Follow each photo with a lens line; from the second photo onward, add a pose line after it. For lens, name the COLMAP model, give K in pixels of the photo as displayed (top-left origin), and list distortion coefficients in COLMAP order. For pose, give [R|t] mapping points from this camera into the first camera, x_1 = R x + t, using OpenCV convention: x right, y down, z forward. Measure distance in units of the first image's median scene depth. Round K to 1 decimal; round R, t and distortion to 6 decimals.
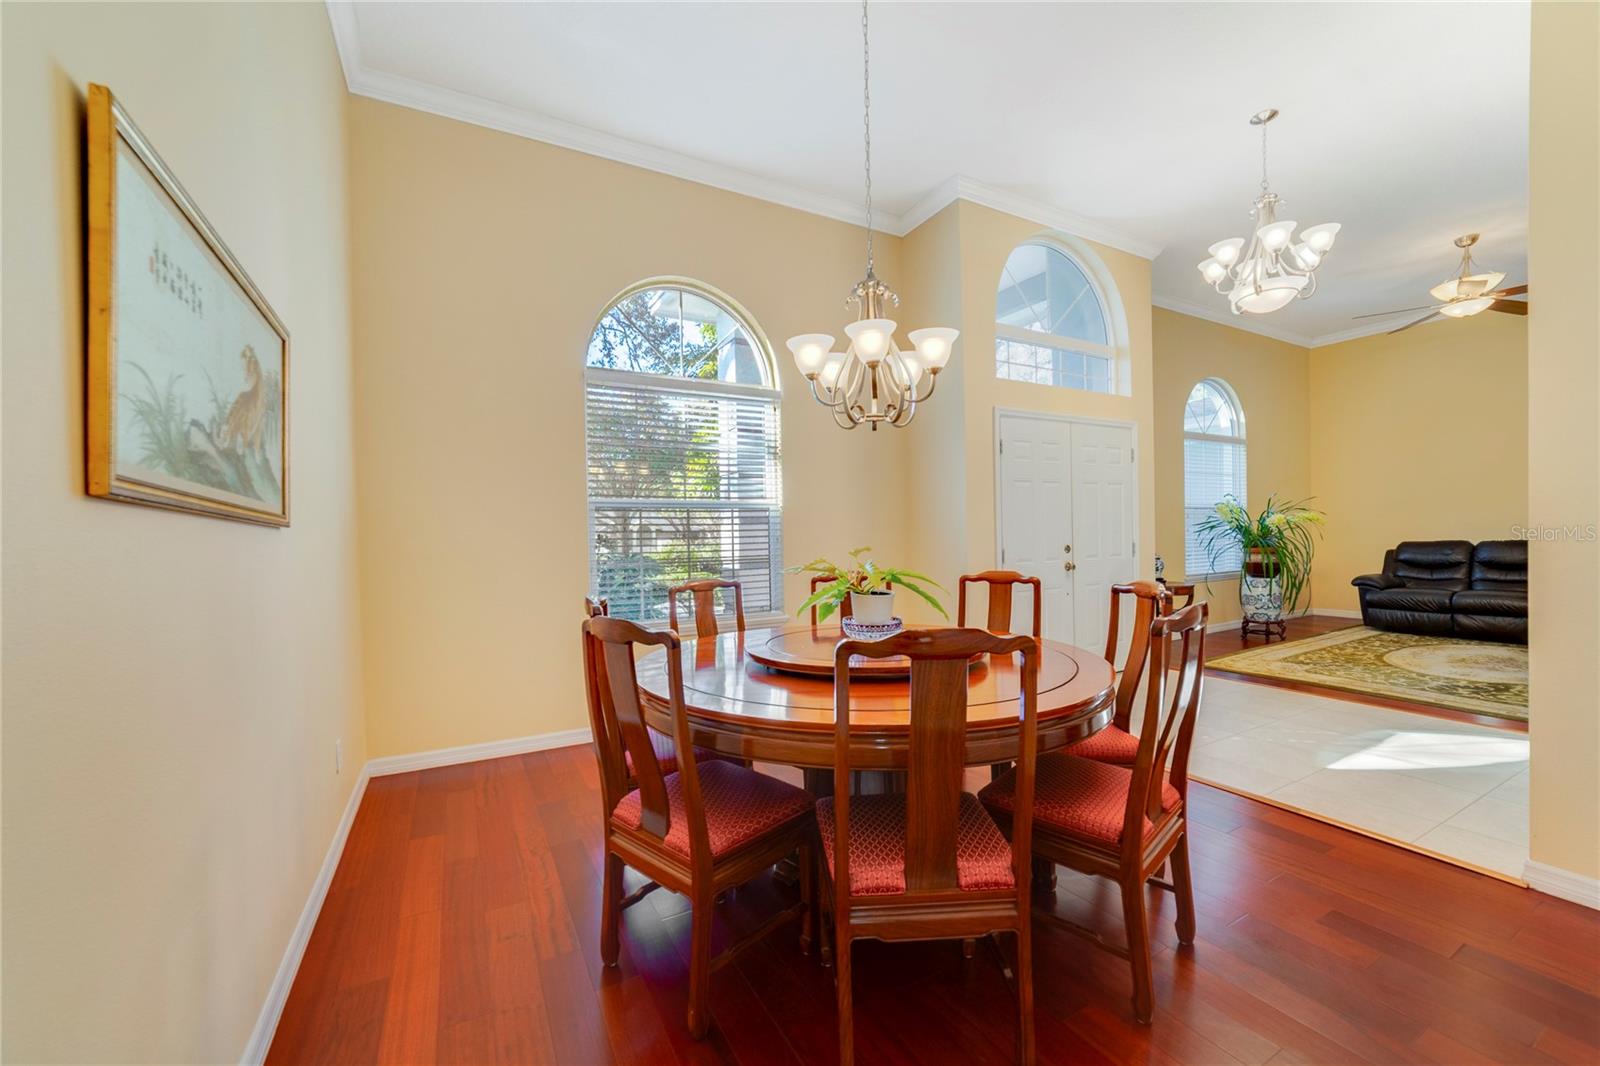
lens RADIAL K [[615.1, 0, 807.0], [0, 615.1, 537.1], [0, 0, 1]] dist [-0.002992, 0.000008]
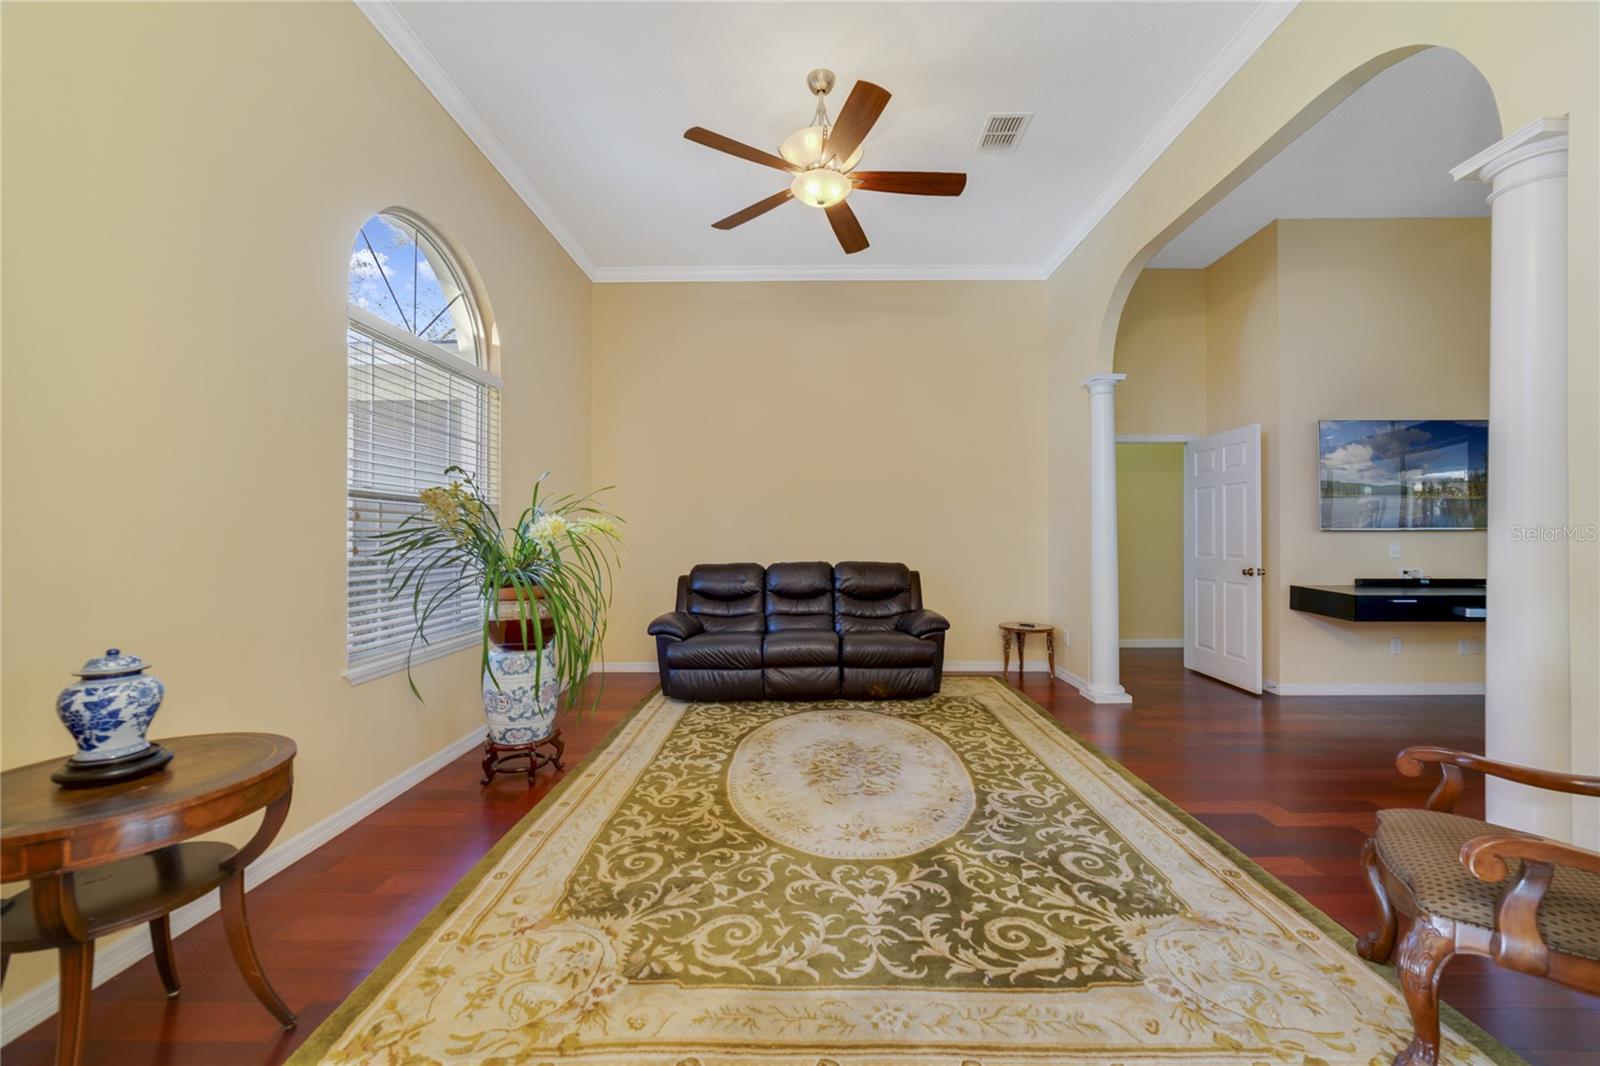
lens RADIAL K [[615.1, 0, 807.0], [0, 615.1, 537.1], [0, 0, 1]] dist [-0.002992, 0.000008]
pose [[0.493914, 0.016944, 0.869346, 0.436214], [0.001031, 0.999798, -0.020072, -0.011598], [-0.869510, 0.010810, 0.493797, 0.573699]]
